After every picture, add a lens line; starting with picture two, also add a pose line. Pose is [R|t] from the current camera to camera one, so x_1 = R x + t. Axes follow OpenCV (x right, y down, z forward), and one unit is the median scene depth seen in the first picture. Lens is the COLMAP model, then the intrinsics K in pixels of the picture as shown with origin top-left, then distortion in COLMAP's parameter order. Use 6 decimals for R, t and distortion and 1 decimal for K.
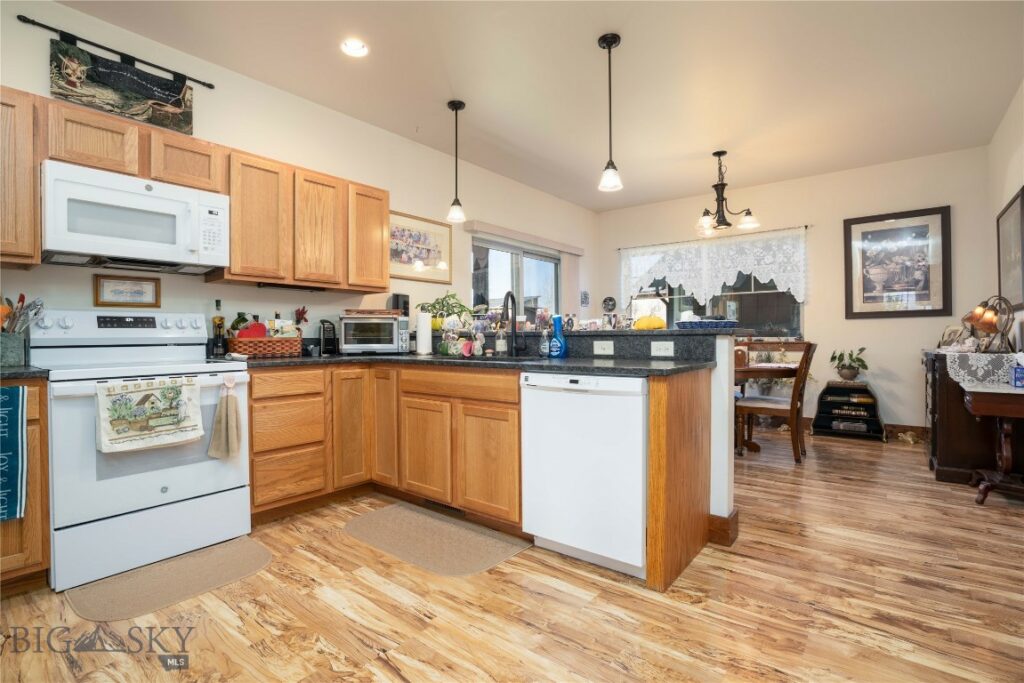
lens RADIAL K [[485.6, 0, 496.1], [0, 485.6, 340.2], [0, 0, 1]] dist [-0.013713, 0.000849]
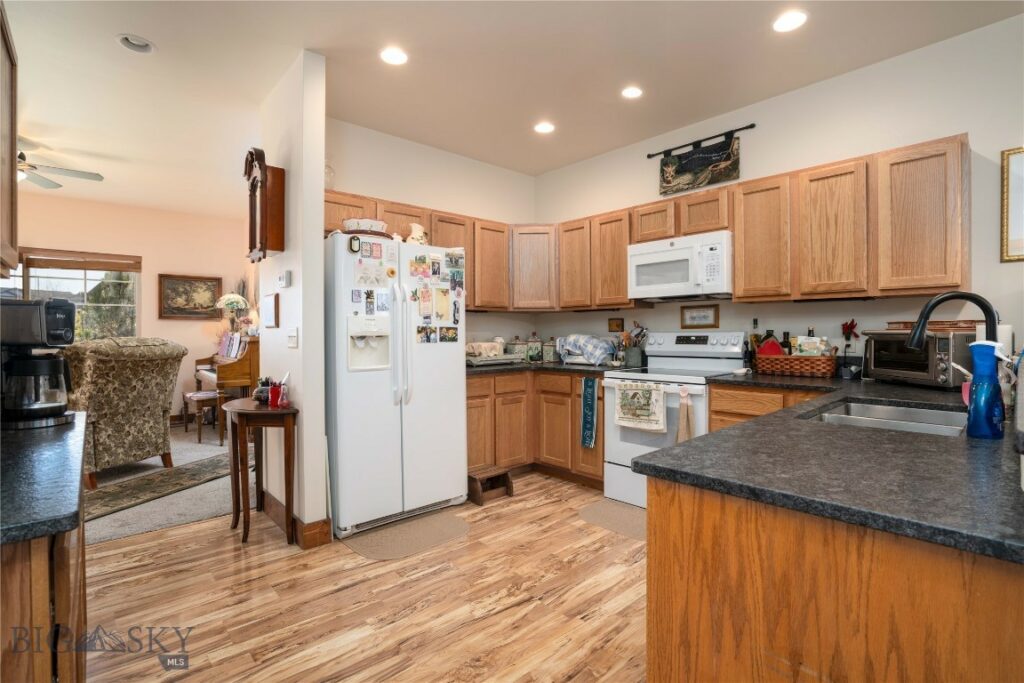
lens RADIAL K [[485.6, 0, 496.1], [0, 485.6, 340.2], [0, 0, 1]] dist [-0.013713, 0.000849]
pose [[-0.156191, 0.020218, -0.987520, 0.692475], [0.002688, 0.999795, 0.020044, -0.067697], [0.987723, 0.000476, -0.156214, 0.679560]]
